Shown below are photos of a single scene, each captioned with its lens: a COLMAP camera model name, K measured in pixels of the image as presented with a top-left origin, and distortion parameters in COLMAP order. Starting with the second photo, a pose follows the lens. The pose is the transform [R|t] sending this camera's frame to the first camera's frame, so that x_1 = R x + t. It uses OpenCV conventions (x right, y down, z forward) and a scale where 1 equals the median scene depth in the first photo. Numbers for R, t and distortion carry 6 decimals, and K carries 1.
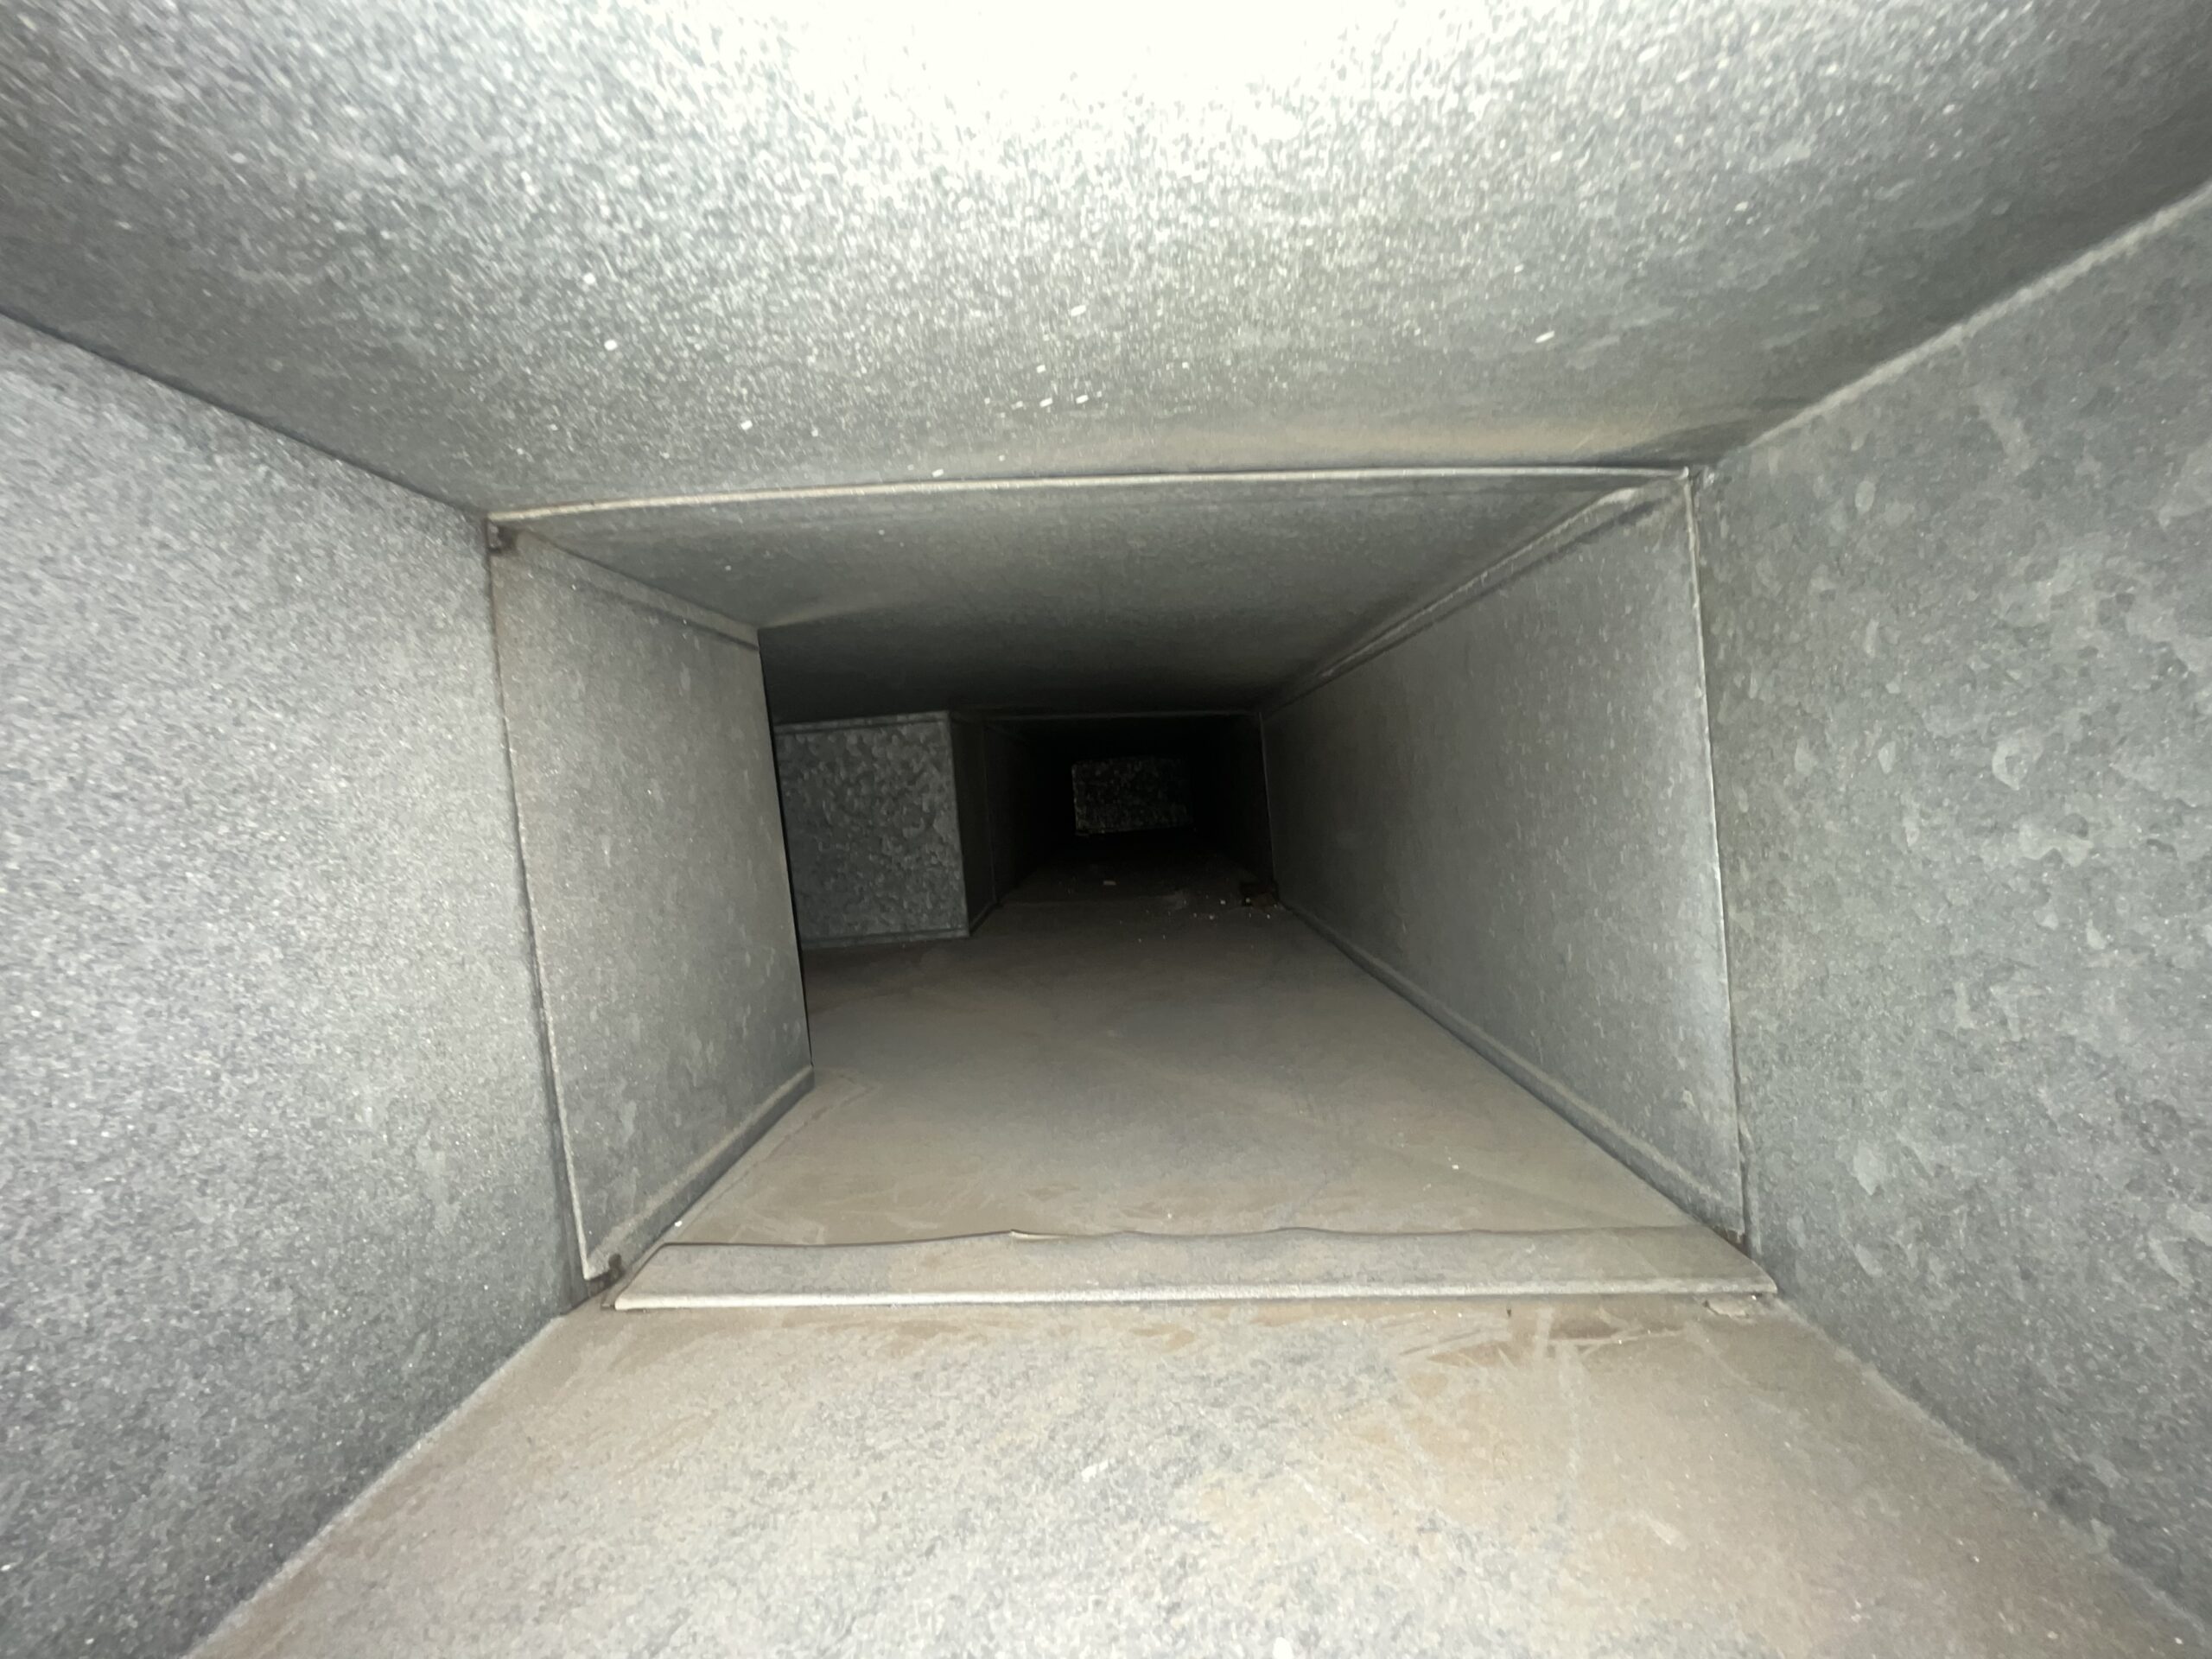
lens RADIAL K [[887.4, 0, 1107.4], [0, 887.4, 829.7], [0, 0, 1]] dist [-0.013292, 0.001472]
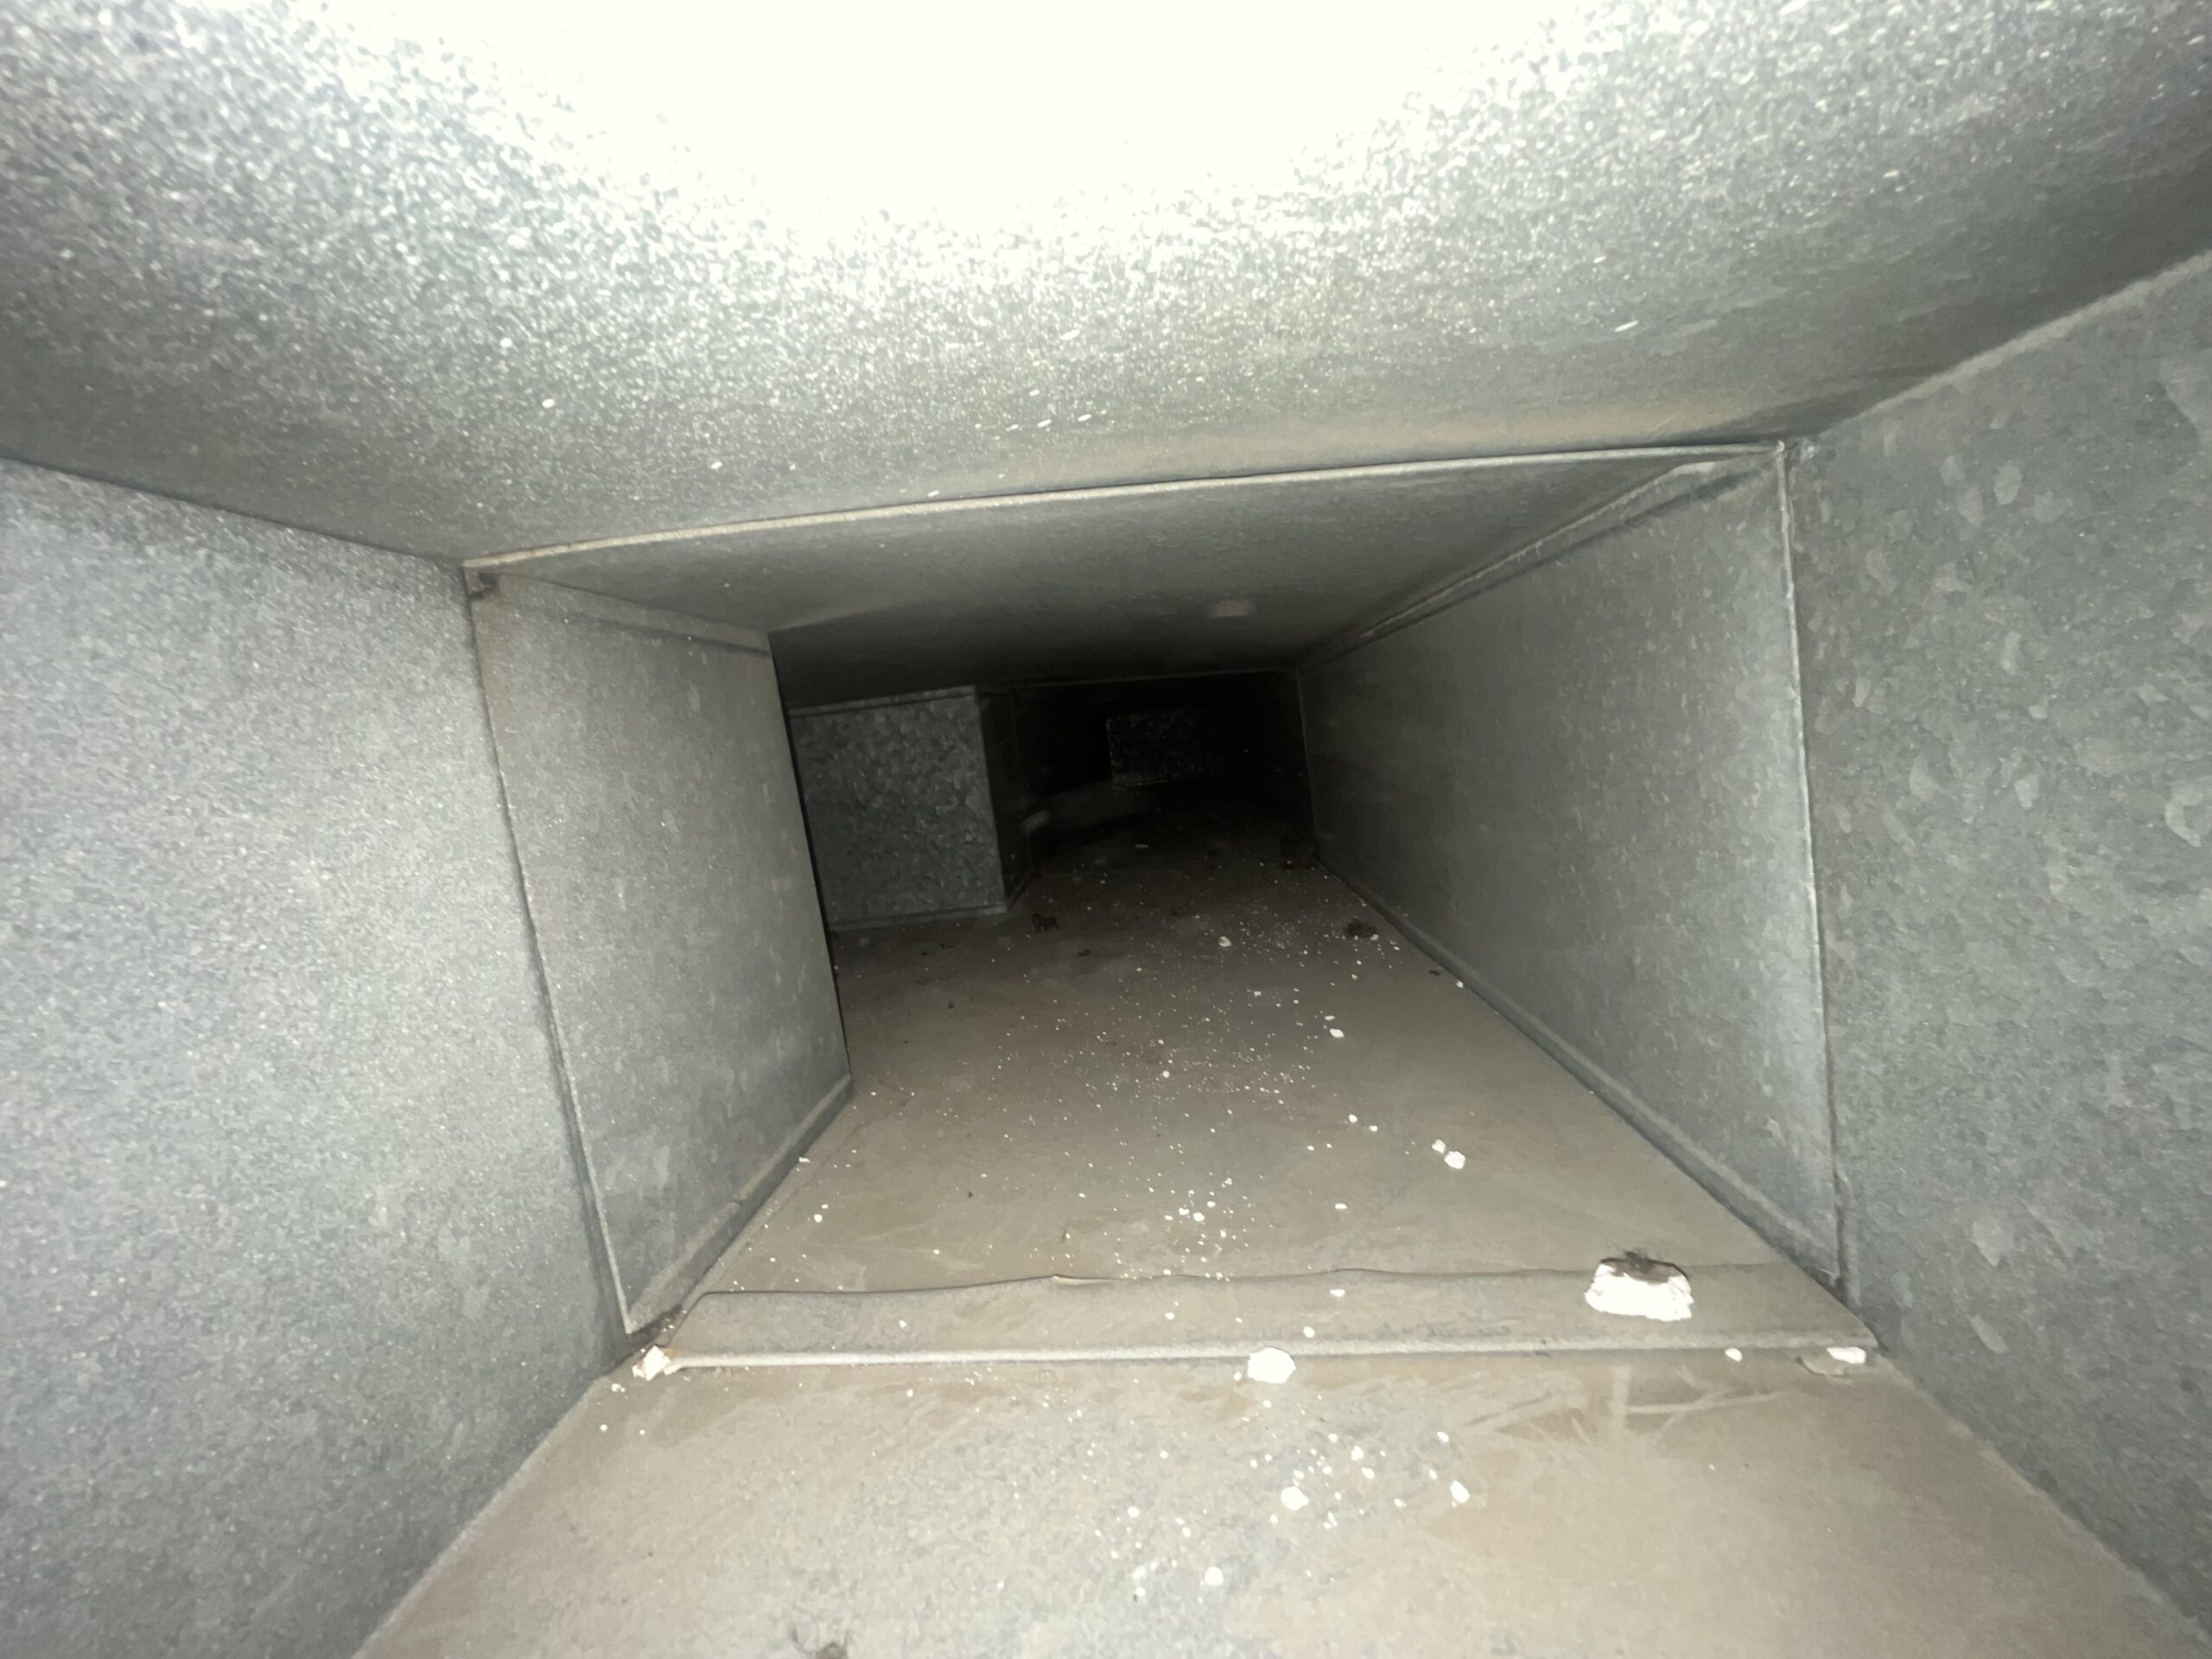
lens RADIAL K [[887.4, 0, 1108.0], [0, 887.4, 829.5], [0, 0, 1]] dist [-0.013292, 0.001472]
pose [[0.998266, -0.038899, -0.044183, 0.018521], [0.041522, 0.997329, 0.060097, -0.132572], [0.041727, -0.061828, 0.997214, 0.098105]]
